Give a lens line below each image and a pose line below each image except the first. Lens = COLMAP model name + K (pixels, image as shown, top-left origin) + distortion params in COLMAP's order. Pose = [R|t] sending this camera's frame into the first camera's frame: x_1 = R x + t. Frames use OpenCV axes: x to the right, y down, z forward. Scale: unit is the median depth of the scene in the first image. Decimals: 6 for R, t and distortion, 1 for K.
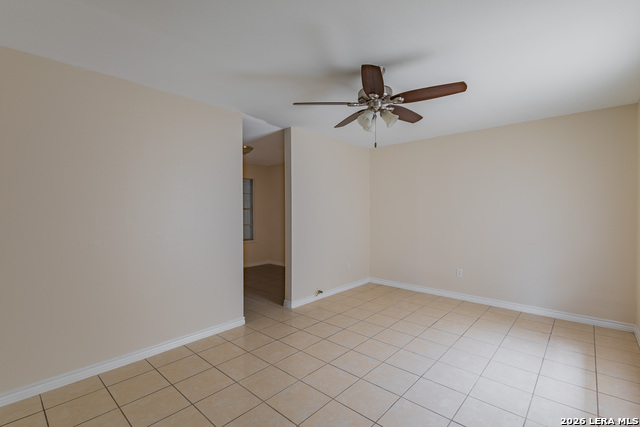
lens RADIAL K [[297.3, 0, 320.0], [0, 297.3, 213.5], [0, 0, 1]] dist [-0.000425, -0.000100]
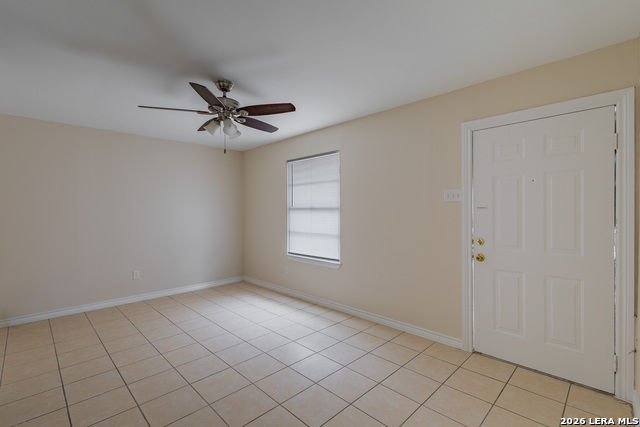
lens RADIAL K [[297.3, 0, 320.0], [0, 297.3, 213.5], [0, 0, 1]] dist [-0.000425, -0.000100]
pose [[0.057591, -0.009149, 0.998298, -0.657950], [0.035132, 0.999357, 0.007132, 0.017314], [-0.997722, 0.034661, 0.057876, 0.462989]]
